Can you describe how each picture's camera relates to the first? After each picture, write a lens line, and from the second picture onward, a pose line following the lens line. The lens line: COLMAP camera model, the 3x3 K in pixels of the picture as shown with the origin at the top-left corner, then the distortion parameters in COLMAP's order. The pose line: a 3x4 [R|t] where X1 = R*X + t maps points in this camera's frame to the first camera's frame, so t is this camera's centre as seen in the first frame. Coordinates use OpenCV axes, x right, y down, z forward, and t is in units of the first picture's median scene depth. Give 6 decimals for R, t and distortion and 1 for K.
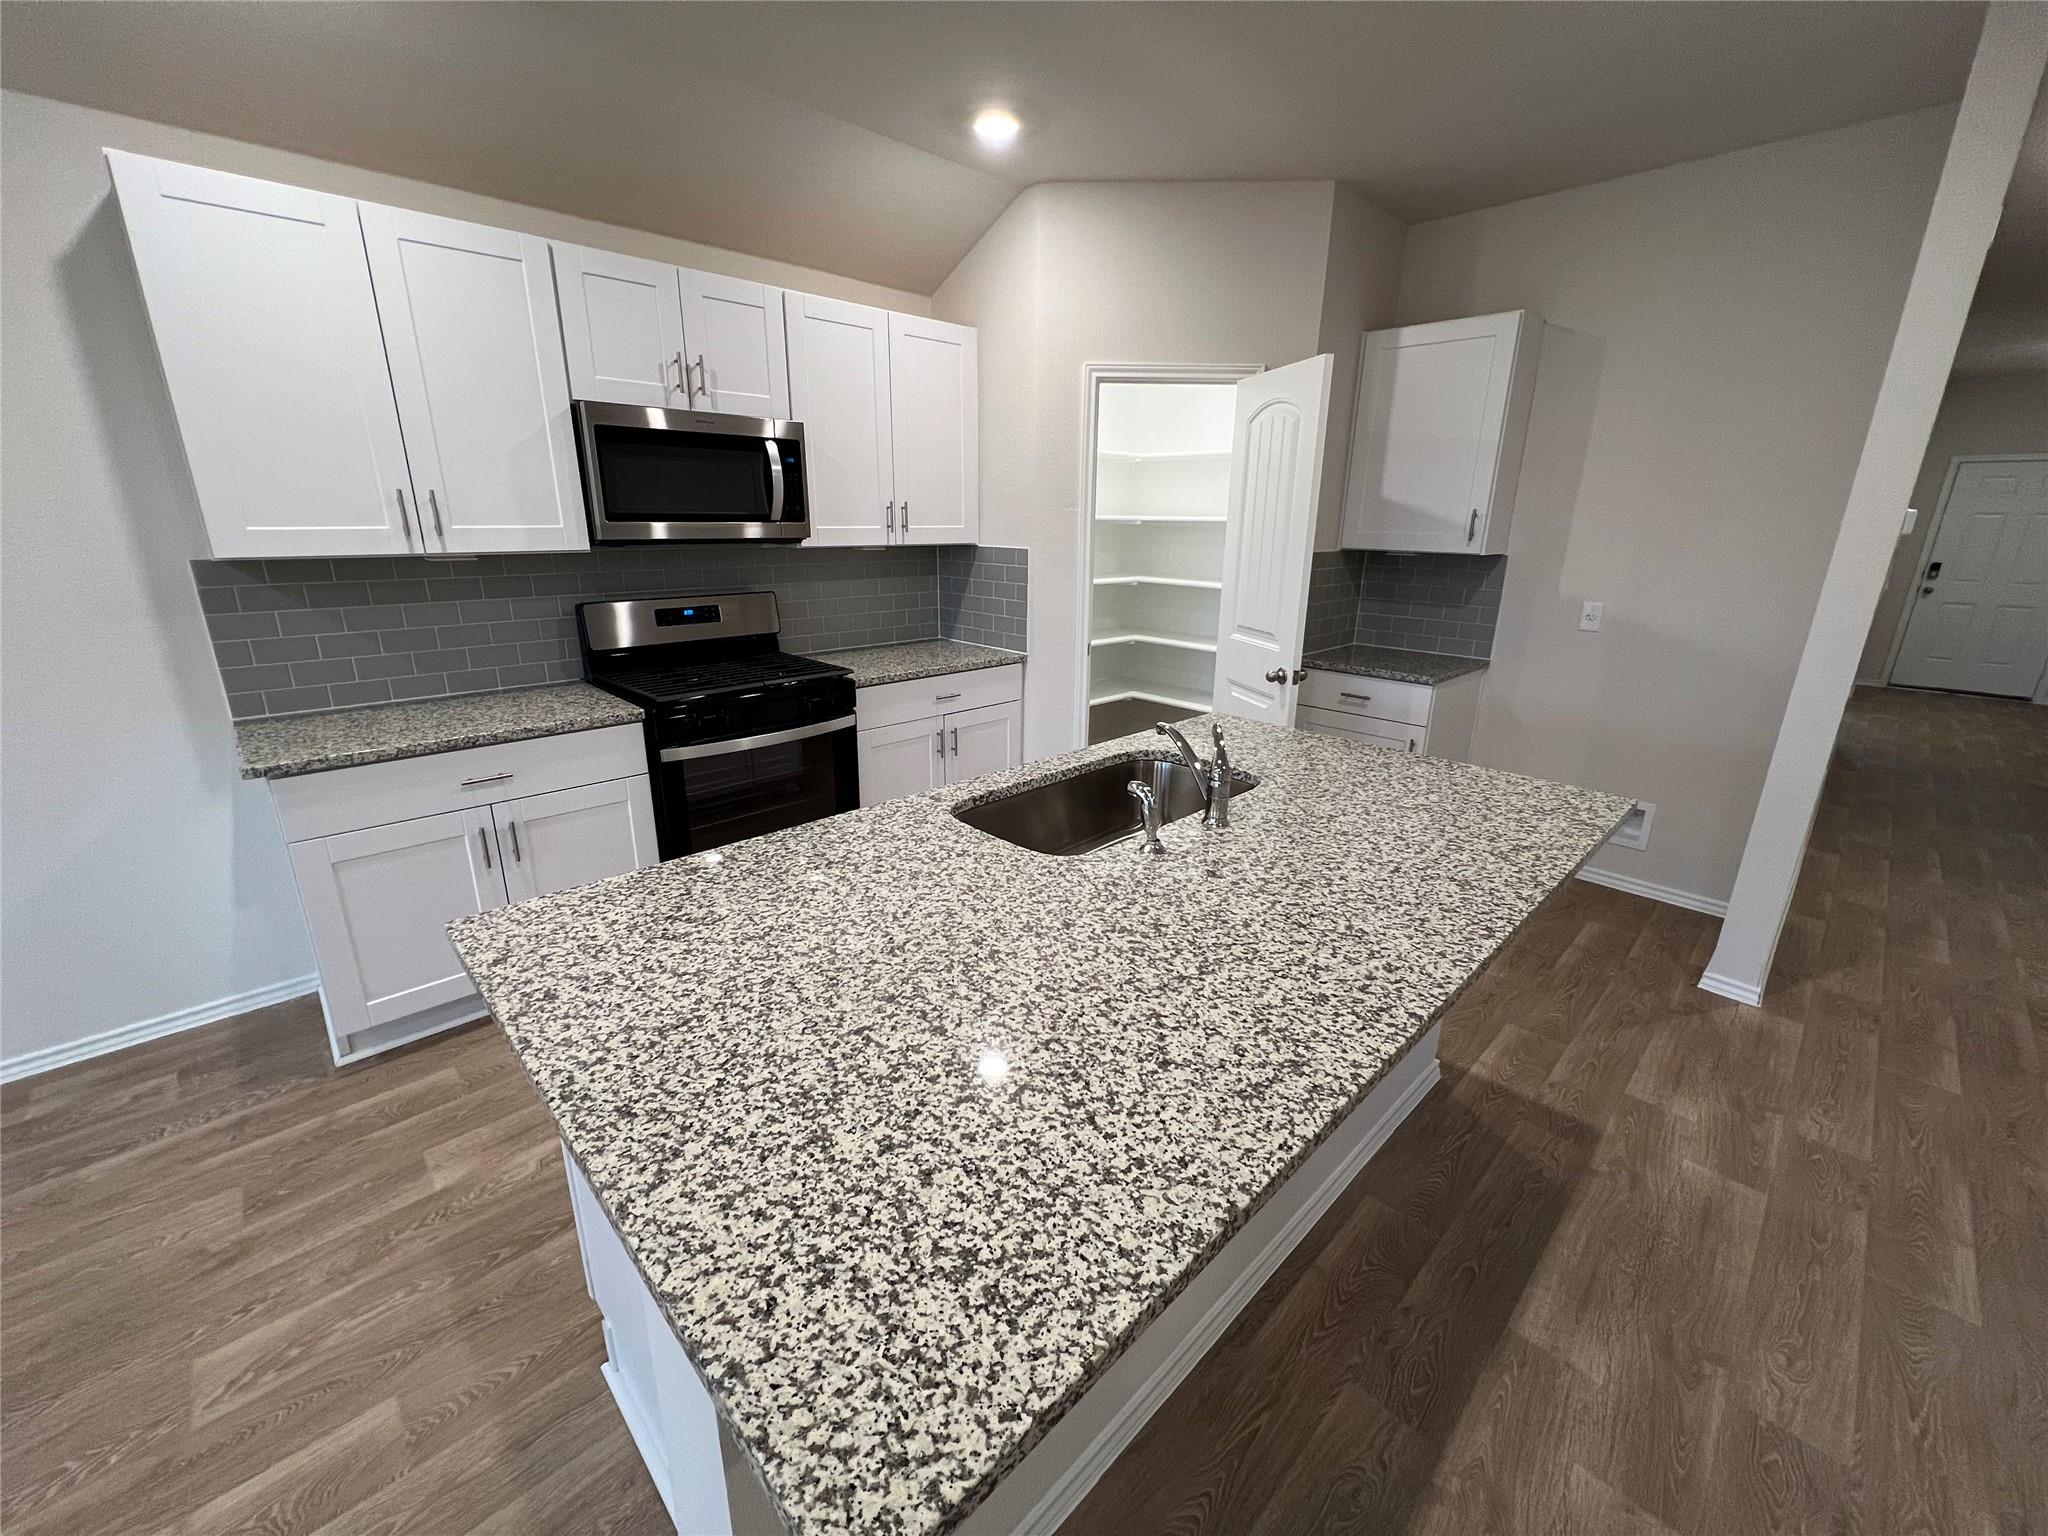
lens RADIAL K [[827.7, 0, 1020.4], [0, 827.7, 763.7], [0, 0, 1]] dist [-0.000625, 0.000122]
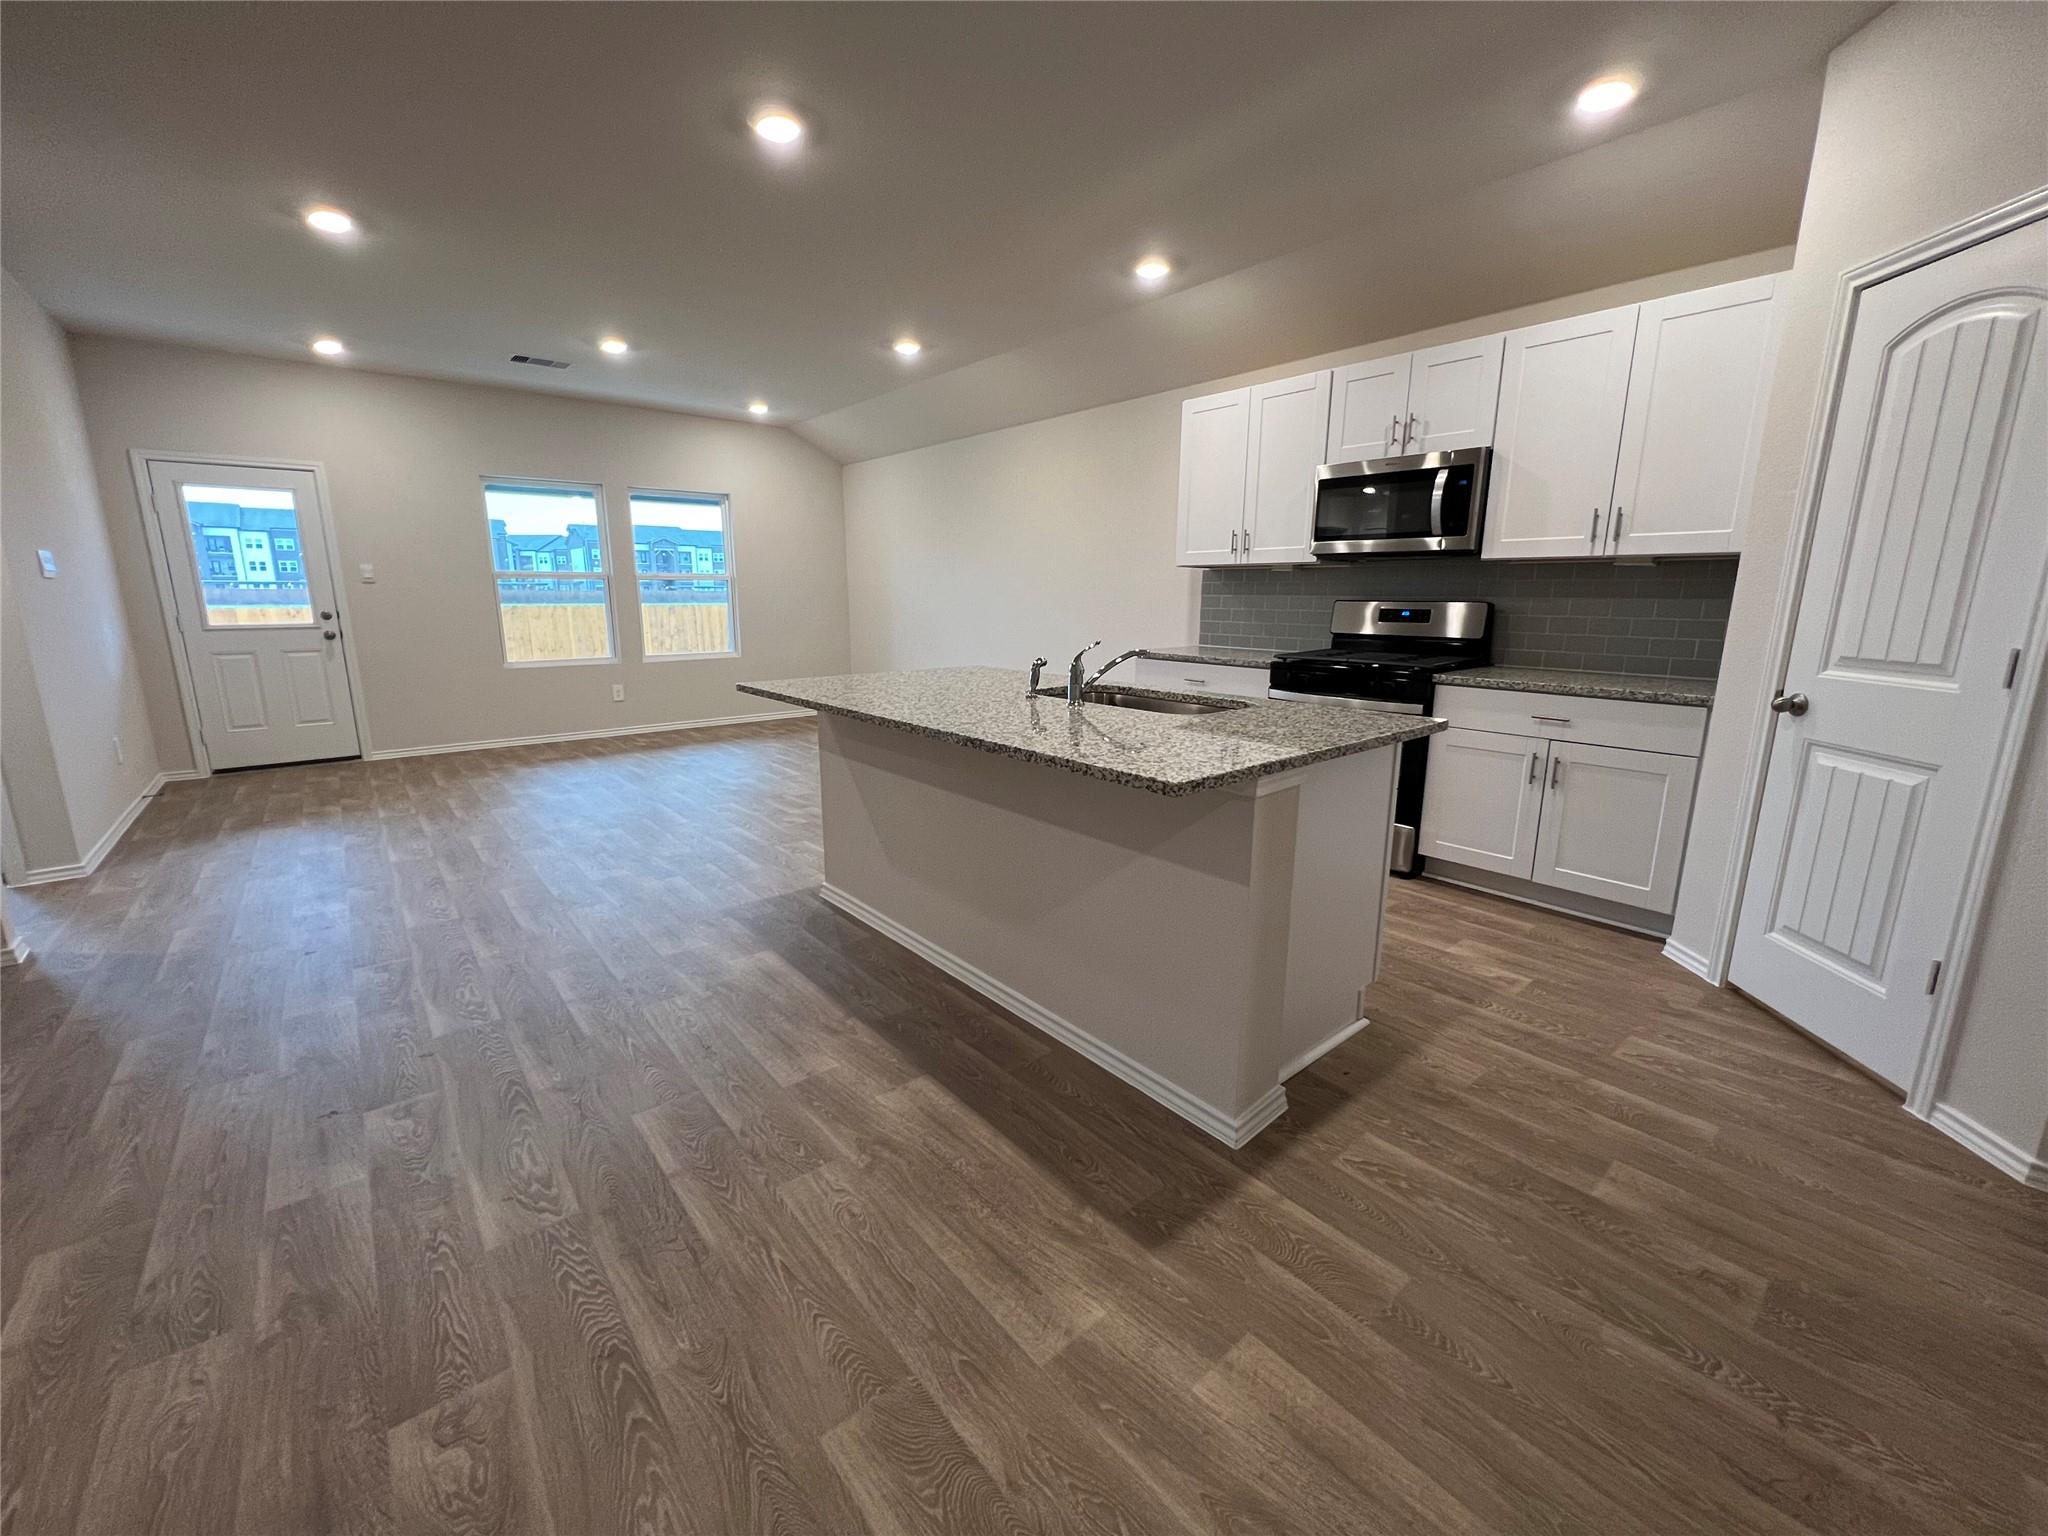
lens RADIAL K [[817.5, 0, 1019.6], [0, 817.5, 765.5], [0, 0, 1]] dist [-0.000106, 0.000459]
pose [[-0.072751, 0.200142, -0.977062, 1.124166], [-0.289059, 0.933379, 0.212717, -0.074169], [0.954543, 0.297904, -0.010051, 0.636239]]
